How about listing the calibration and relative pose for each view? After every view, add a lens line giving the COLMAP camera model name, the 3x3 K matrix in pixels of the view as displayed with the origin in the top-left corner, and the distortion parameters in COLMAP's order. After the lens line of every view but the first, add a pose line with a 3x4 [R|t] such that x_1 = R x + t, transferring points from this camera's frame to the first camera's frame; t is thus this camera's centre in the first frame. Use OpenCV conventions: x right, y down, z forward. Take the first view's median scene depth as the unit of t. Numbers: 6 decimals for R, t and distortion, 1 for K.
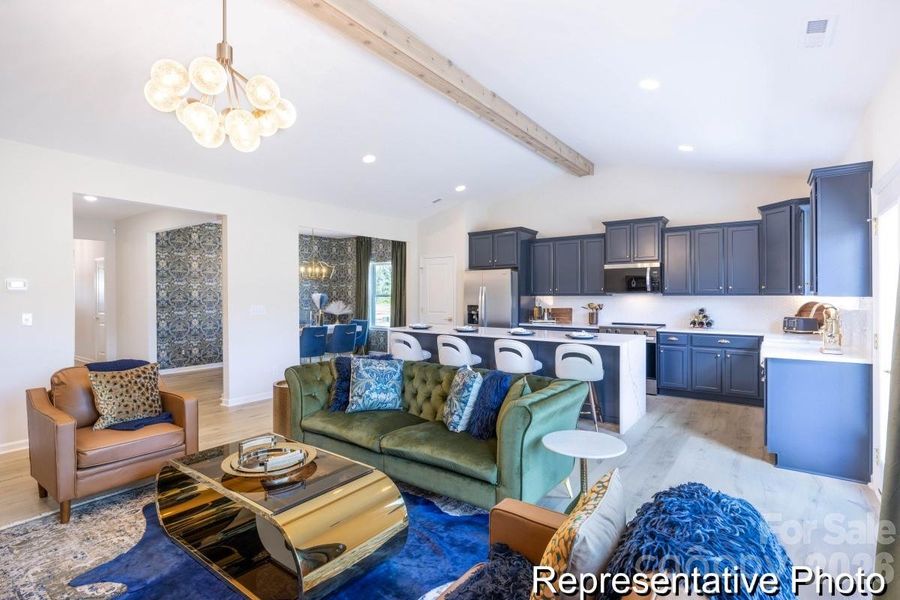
lens RADIAL K [[425.8, 0, 450.0], [0, 425.8, 300.0], [0, 0, 1]] dist [0.000169, -0.000015]
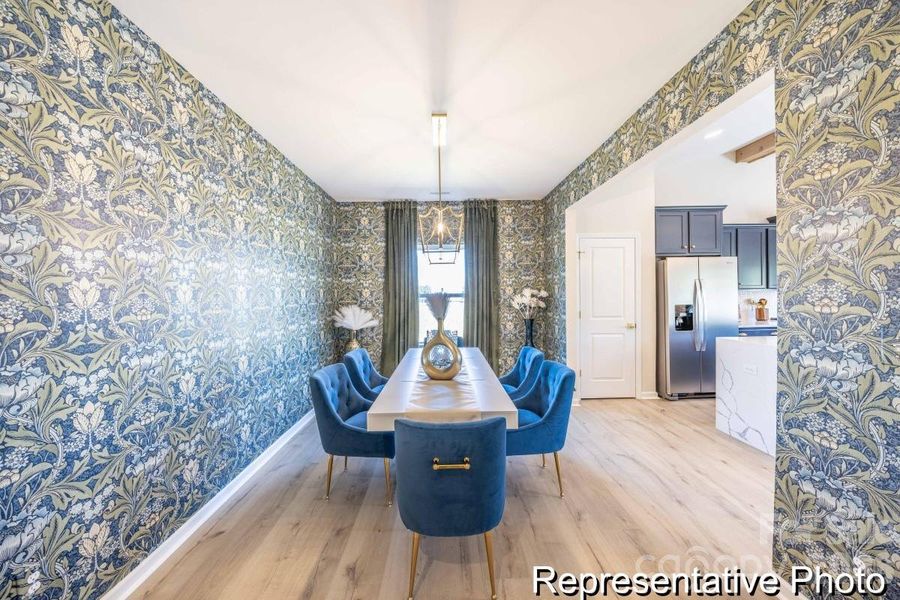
lens RADIAL K [[317.3, 0, 450.0], [0, 317.3, 300.0], [0, 0, 1]] dist [-0.009114, -0.000216]
pose [[0.788135, -0.022432, 0.615094, -0.577937], [0.023950, 0.999697, 0.005770, -0.007994], [-0.615036, 0.010184, 0.788433, 0.787861]]
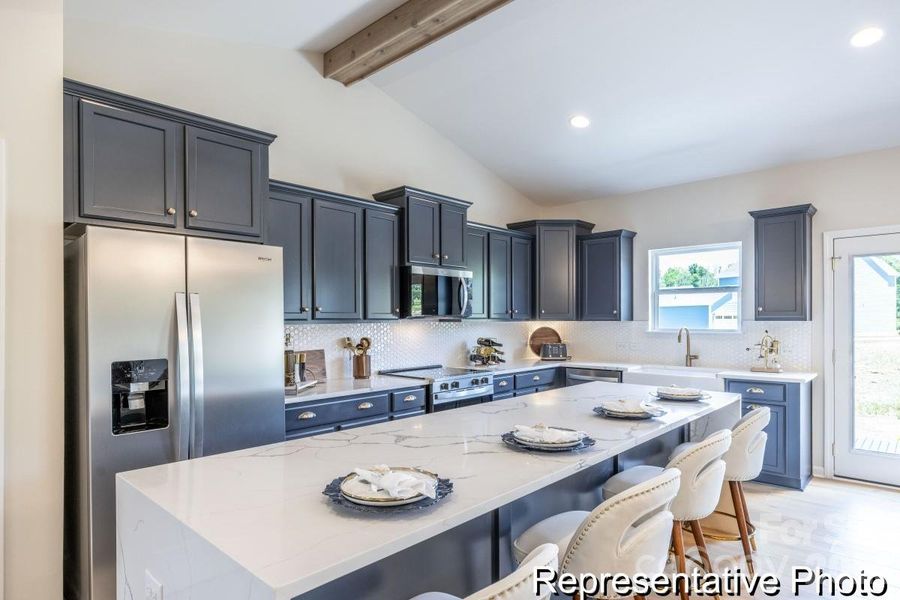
lens RADIAL K [[522.0, 0, 451.2], [0, 522.0, 324.9], [0, 0, 1]] dist [0.001032, -0.000046]
pose [[0.118789, -0.007798, 0.992889, -0.239937], [0.019003, 0.999804, 0.005579, -0.007667], [-0.992738, 0.018205, 0.118913, 0.734293]]
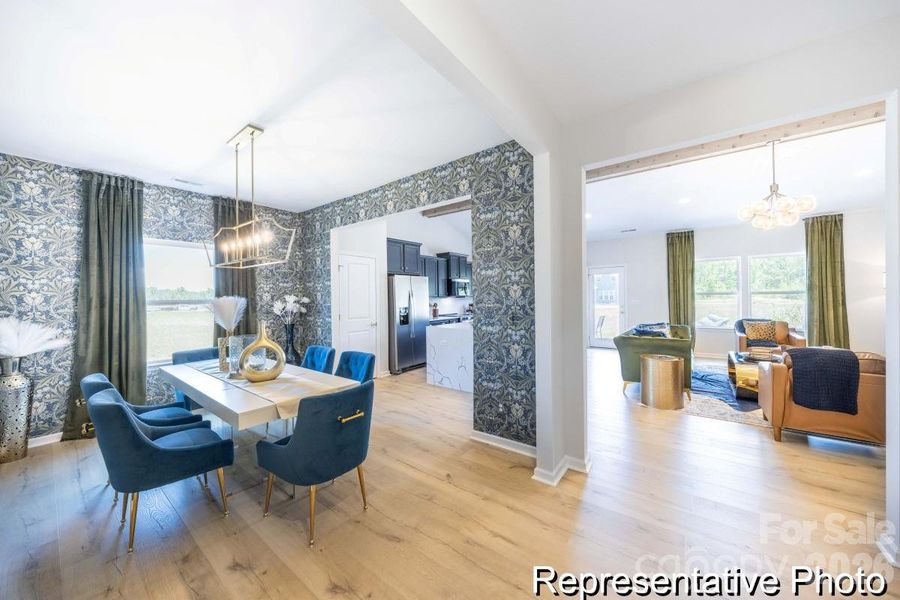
lens RADIAL K [[317.3, 0, 450.0], [0, 317.3, 300.0], [0, 0, 1]] dist [-0.000200, -0.000109]
pose [[0.008875, -0.007219, 0.999935, -0.725653], [0.028470, 0.999570, 0.006964, -0.008104], [-0.999555, 0.028406, 0.009077, 0.843757]]
